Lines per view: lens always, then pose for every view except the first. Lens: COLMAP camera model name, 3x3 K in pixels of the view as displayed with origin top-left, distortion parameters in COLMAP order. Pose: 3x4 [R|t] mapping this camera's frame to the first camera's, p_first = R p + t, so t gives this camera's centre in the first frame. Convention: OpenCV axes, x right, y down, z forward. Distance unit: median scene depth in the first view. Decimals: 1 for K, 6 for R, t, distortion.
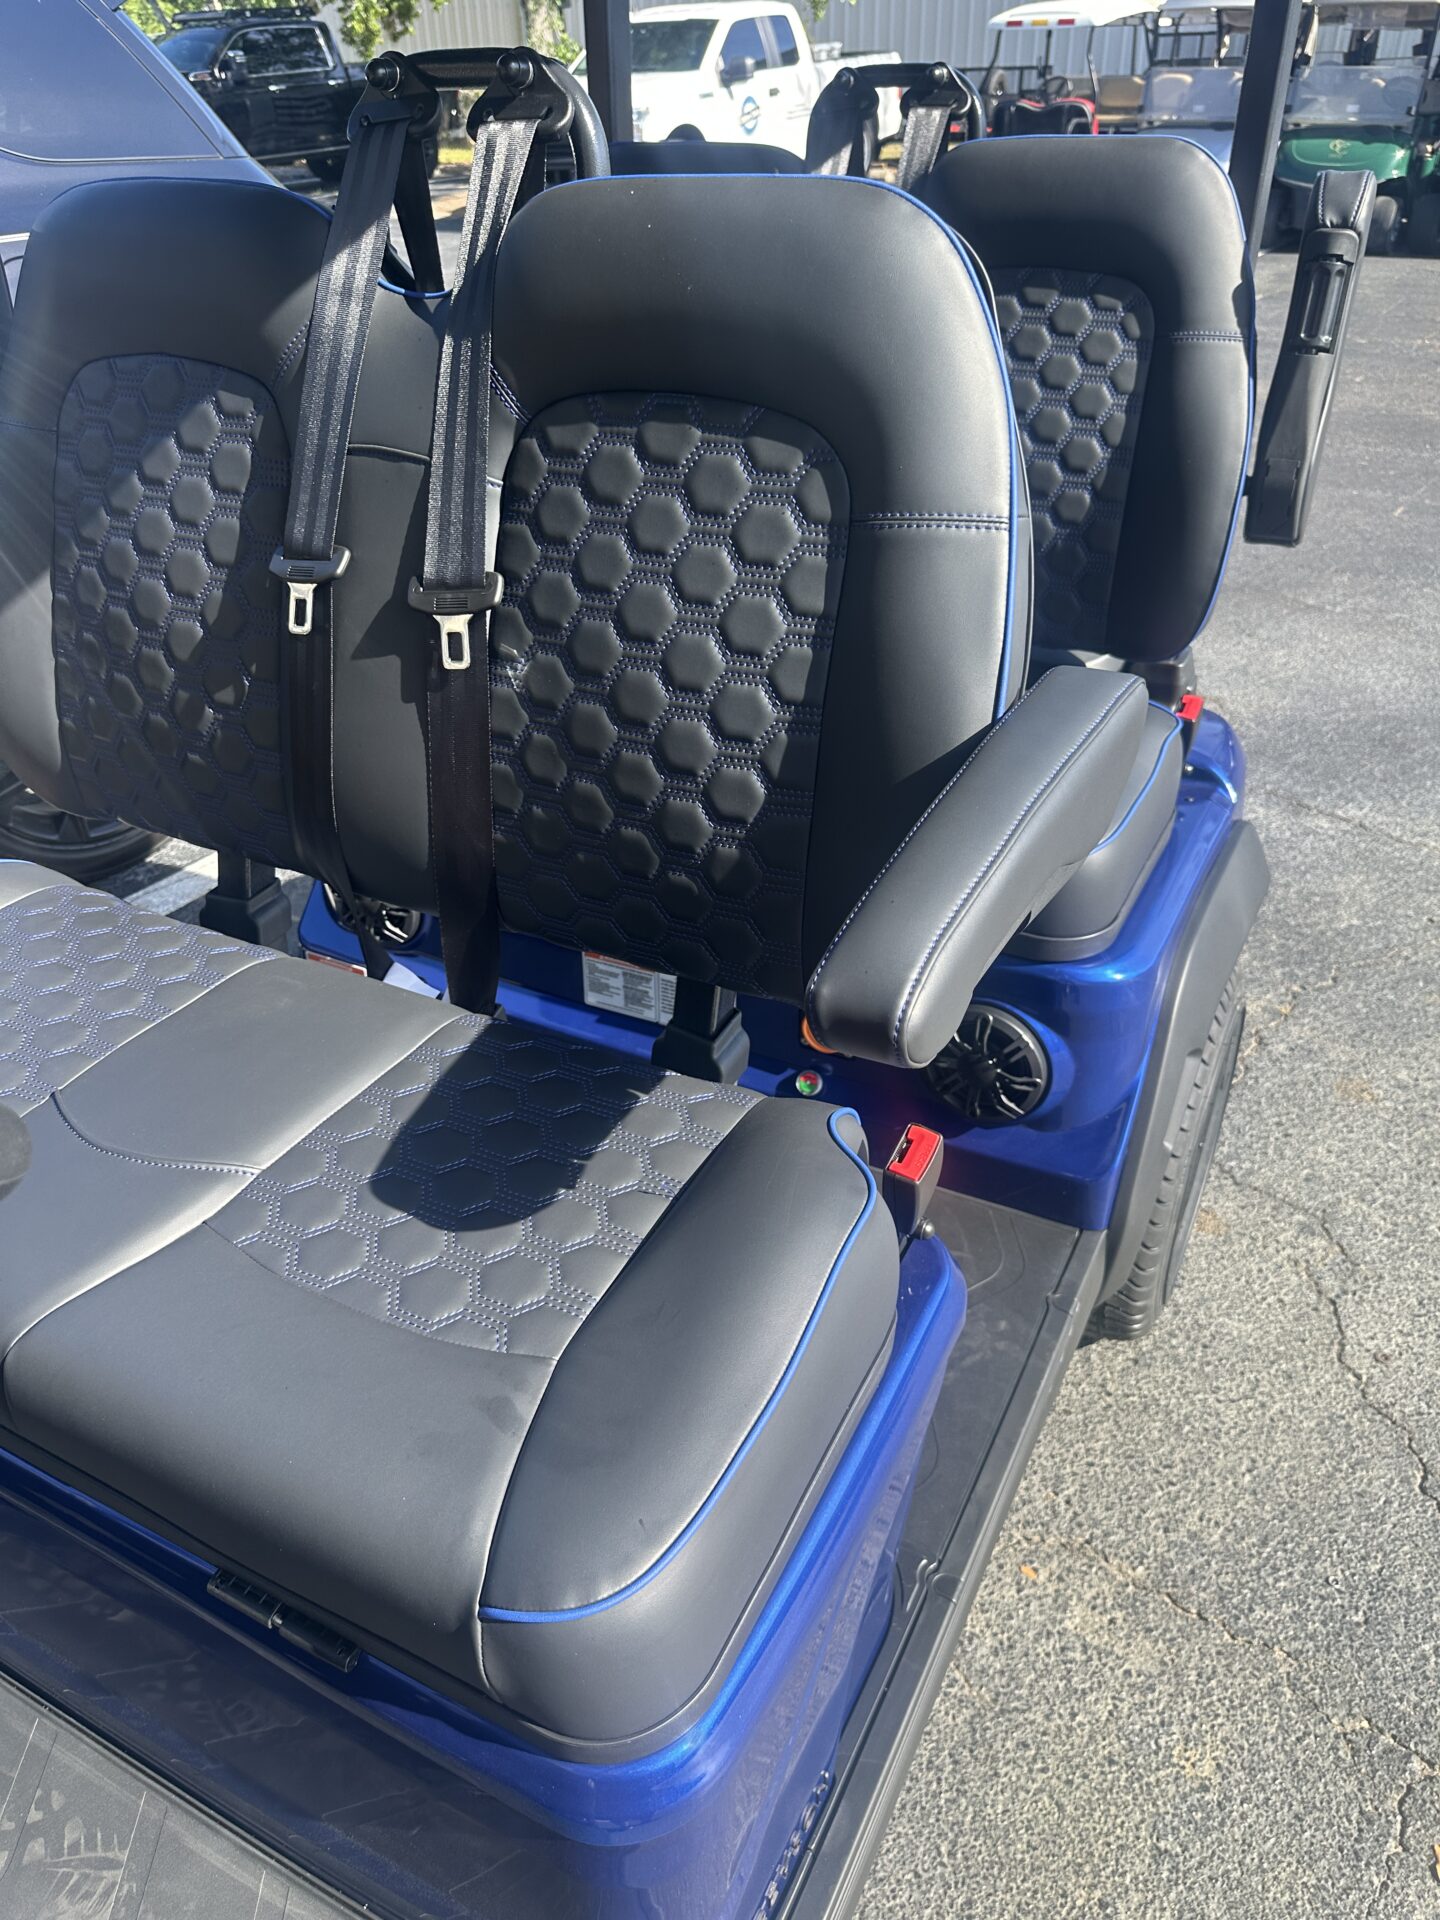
lens RADIAL K [[1354.3, 0, 756.2], [0, 1354.3, 963.6], [0, 0, 1]] dist [-0.004720, -0.004556]
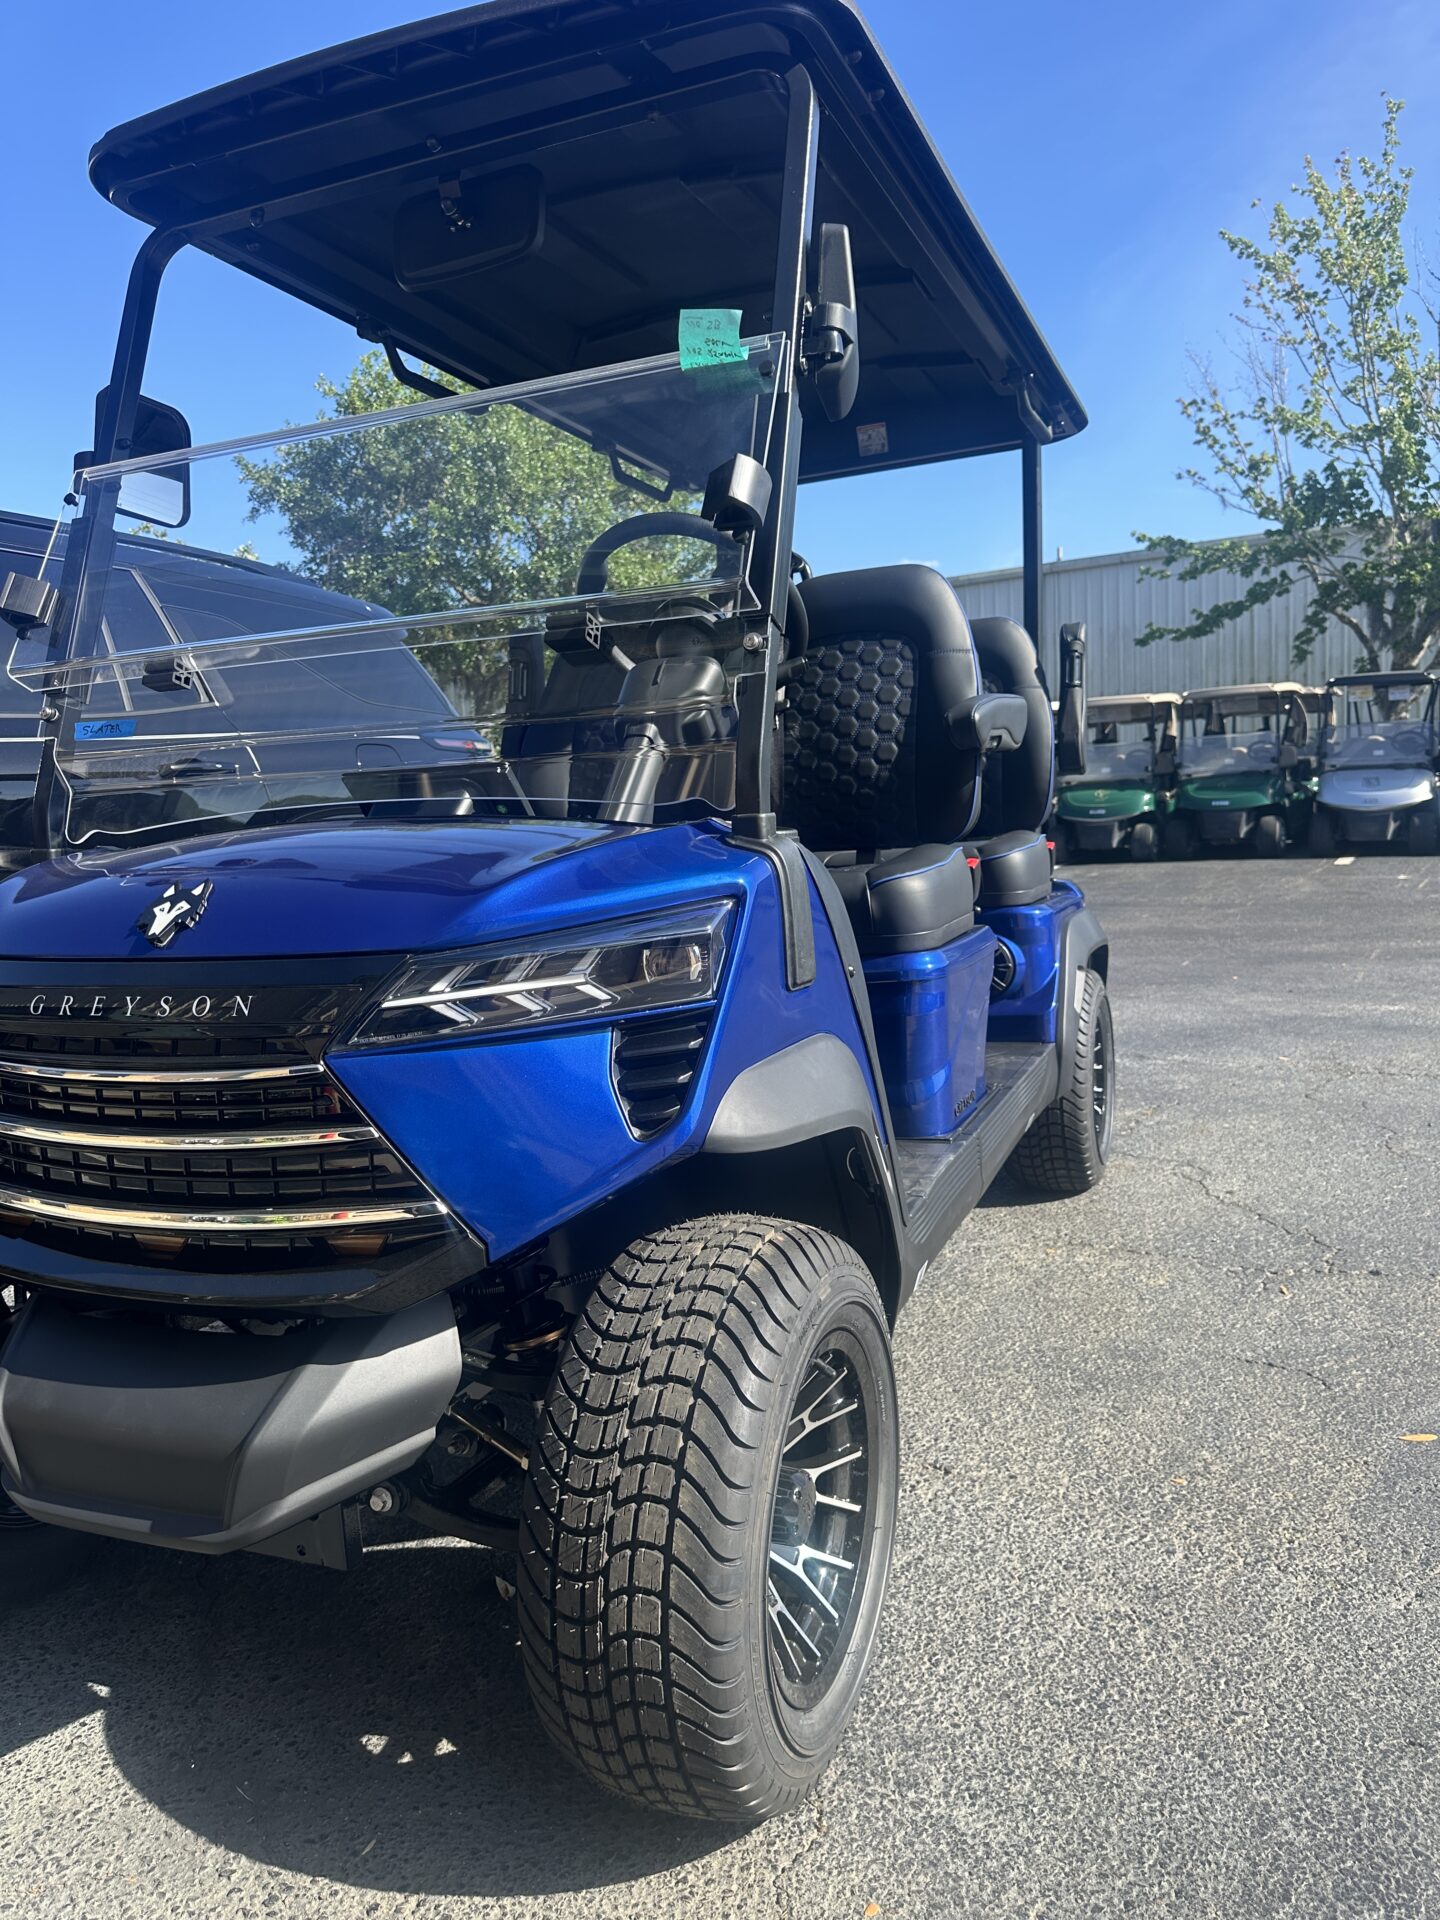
lens RADIAL K [[1360.5, 0, 720.0], [0, 1360.5, 960.0], [0, 0, 1]] dist [-0.000776, -0.002065]
pose [[0.996478, -0.045222, 0.070617, -0.422963], [0.072636, 0.886283, -0.457412, 1.111077], [-0.041902, 0.460930, 0.886447, -0.925519]]
